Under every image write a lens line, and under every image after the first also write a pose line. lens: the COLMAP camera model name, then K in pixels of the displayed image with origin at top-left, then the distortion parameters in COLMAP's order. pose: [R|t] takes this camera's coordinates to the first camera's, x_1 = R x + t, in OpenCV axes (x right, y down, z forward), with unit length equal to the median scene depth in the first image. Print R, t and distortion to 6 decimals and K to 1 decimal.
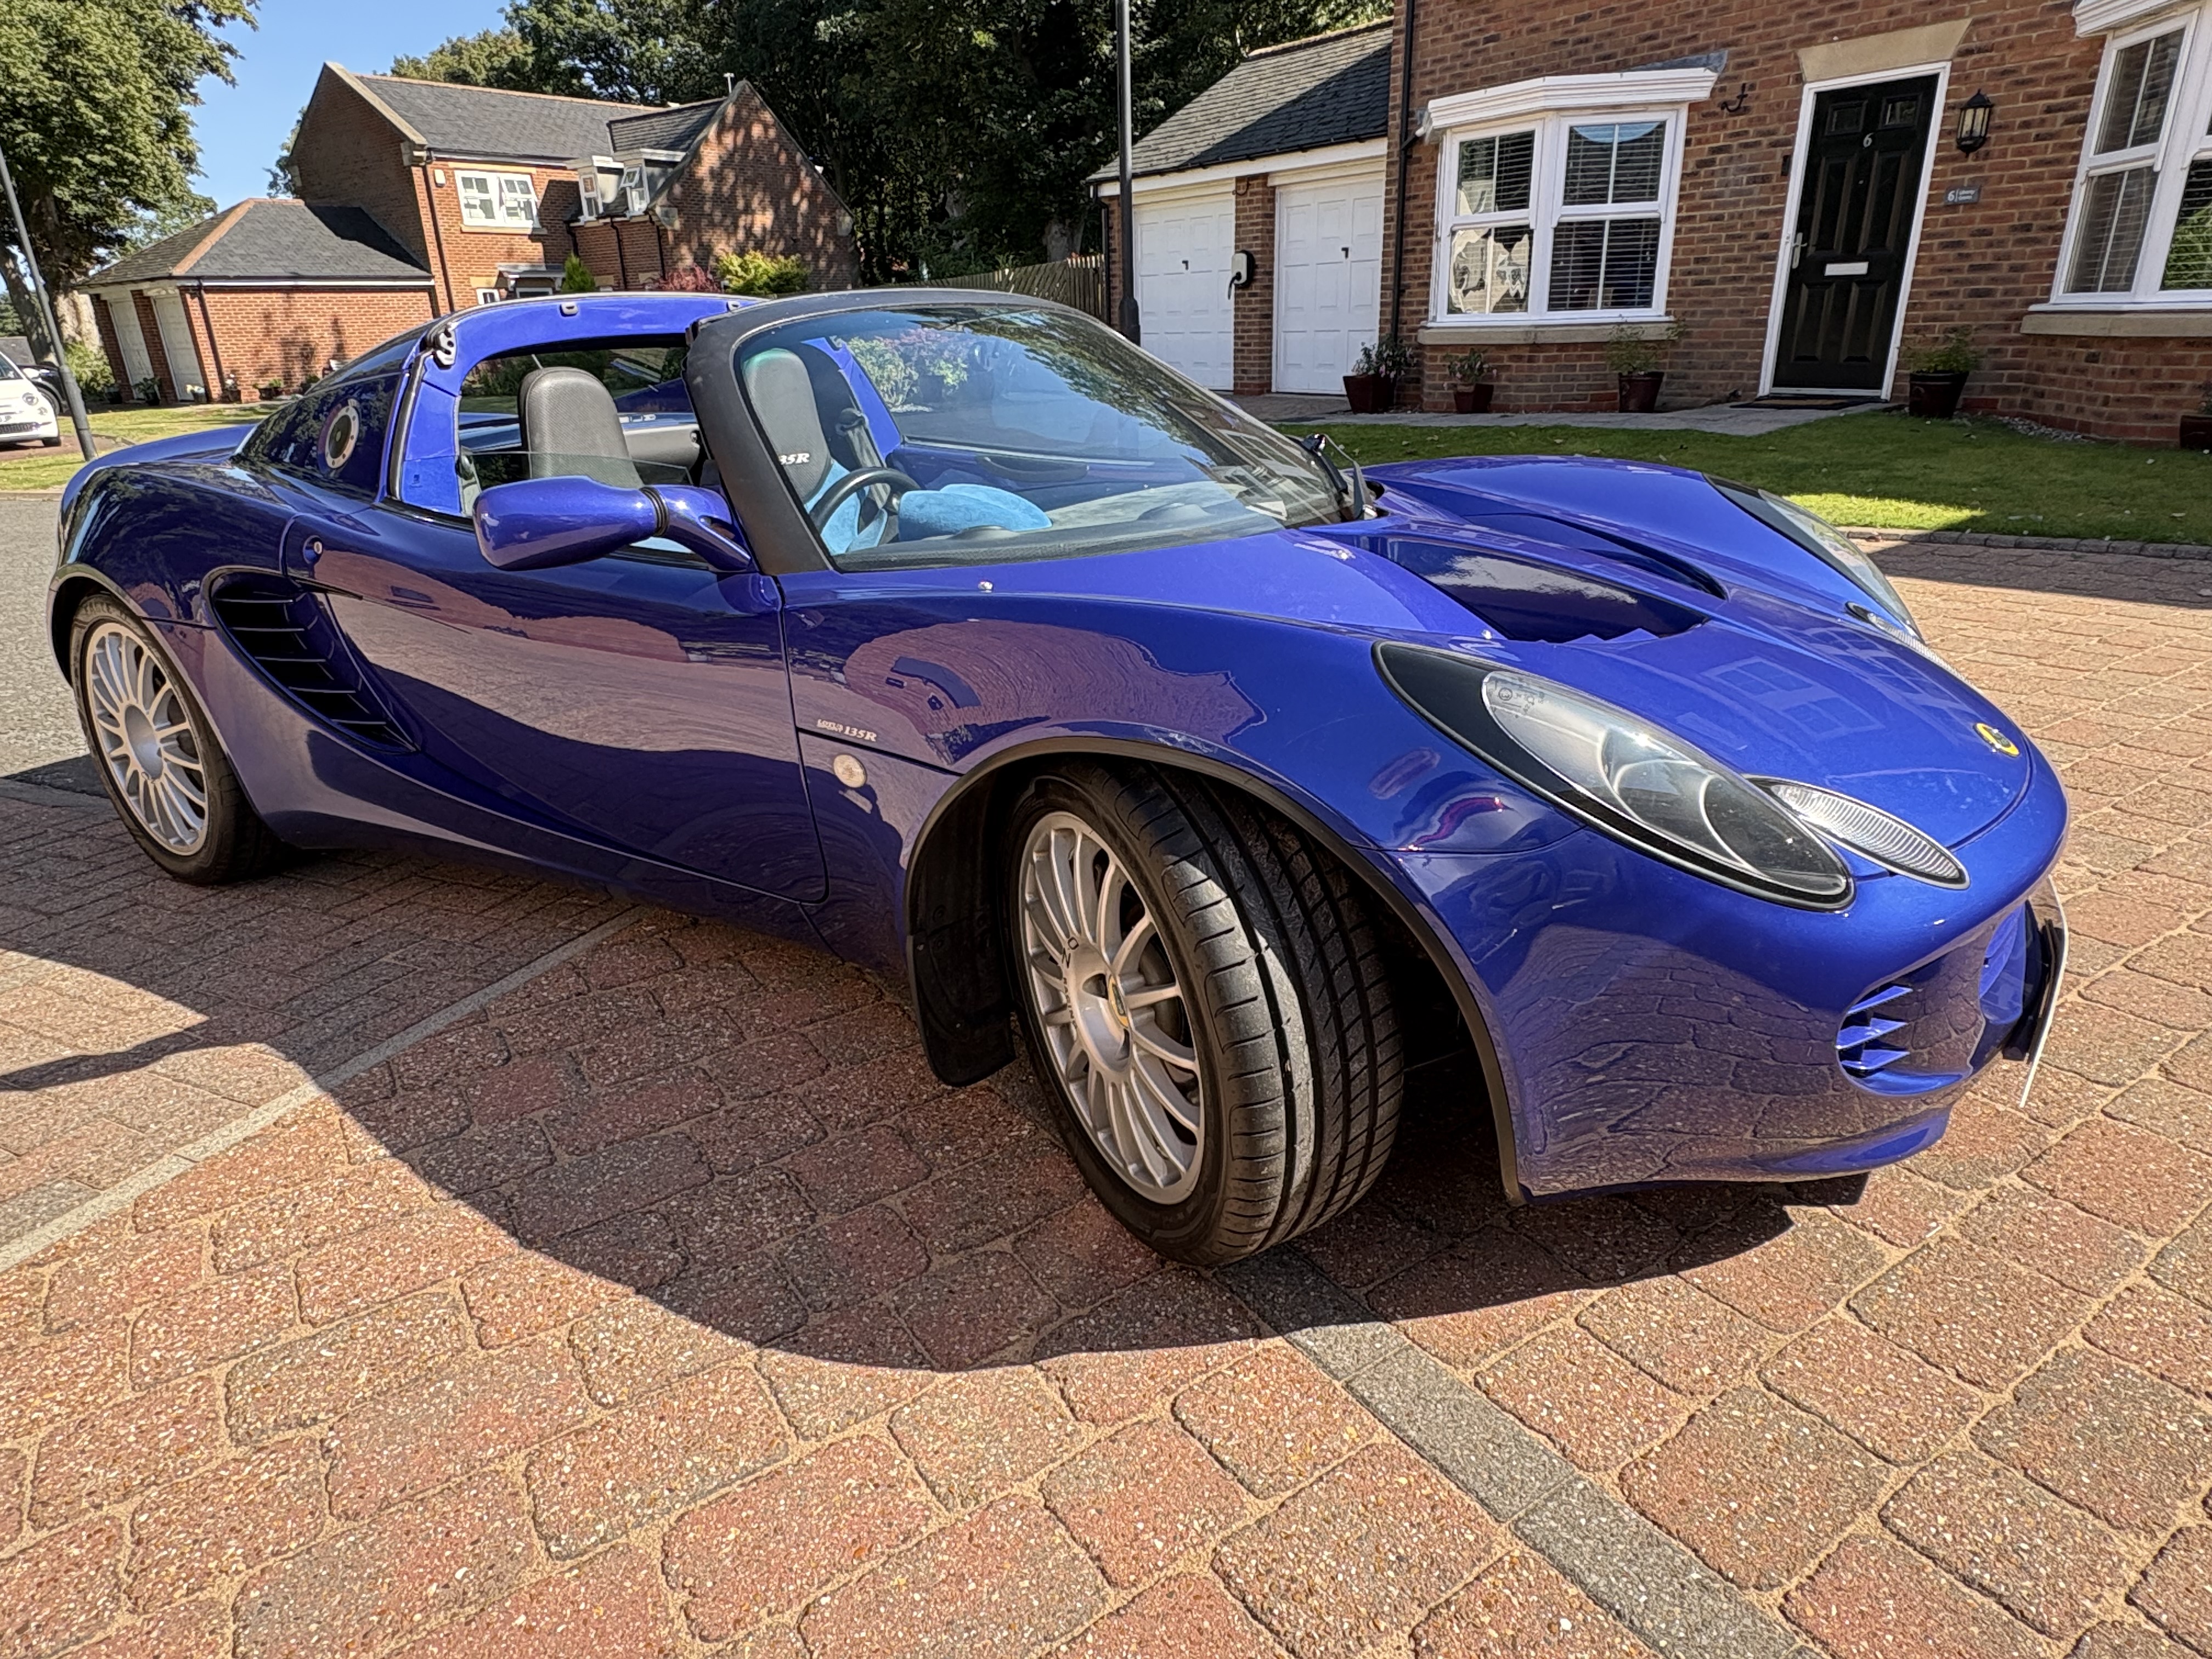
lens RADIAL K [[1314.9, 0, 1106.0], [0, 1314.9, 829.5], [0, 0, 1]] dist [0.007805, -0.002750]
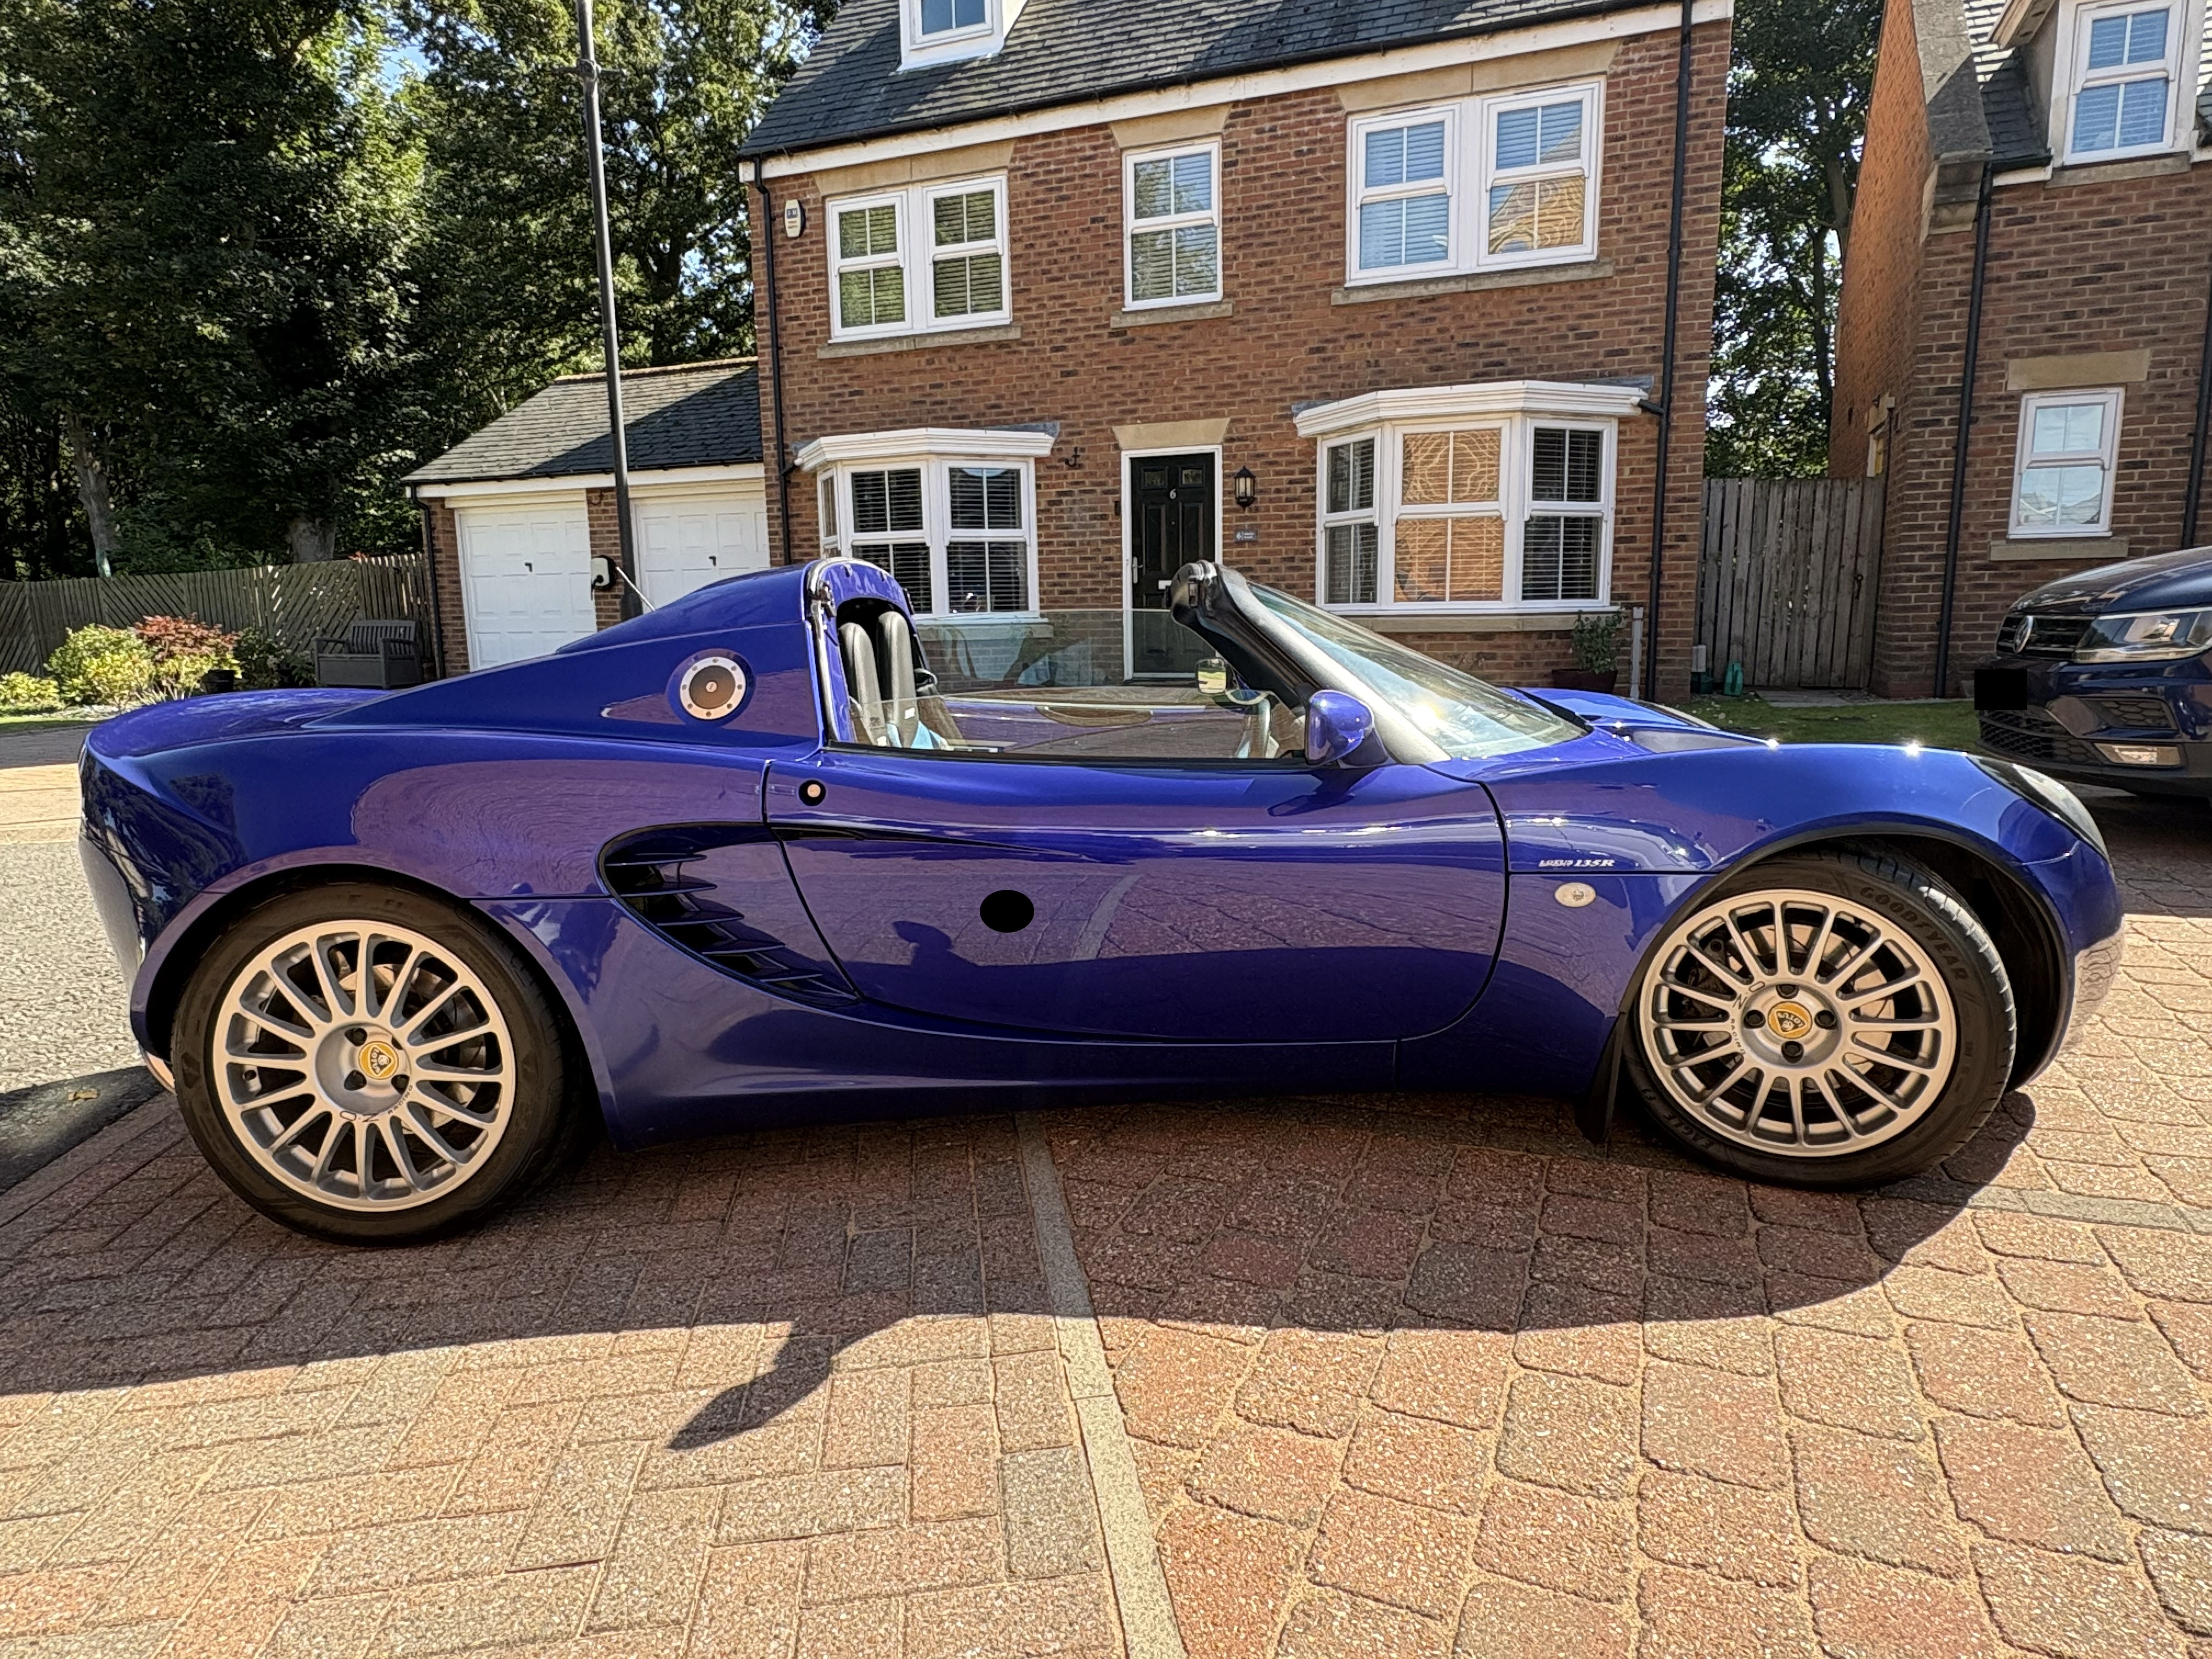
lens RADIAL K [[1314.9, 0, 1106.0], [0, 1314.9, 829.5], [0, 0, 1]] dist [0.007805, -0.002750]
pose [[0.832436, -0.078873, 0.548479, -0.220404], [0.195999, 0.967741, -0.158307, 0.001865], [-0.518299, 0.239281, 0.821042, 0.025251]]
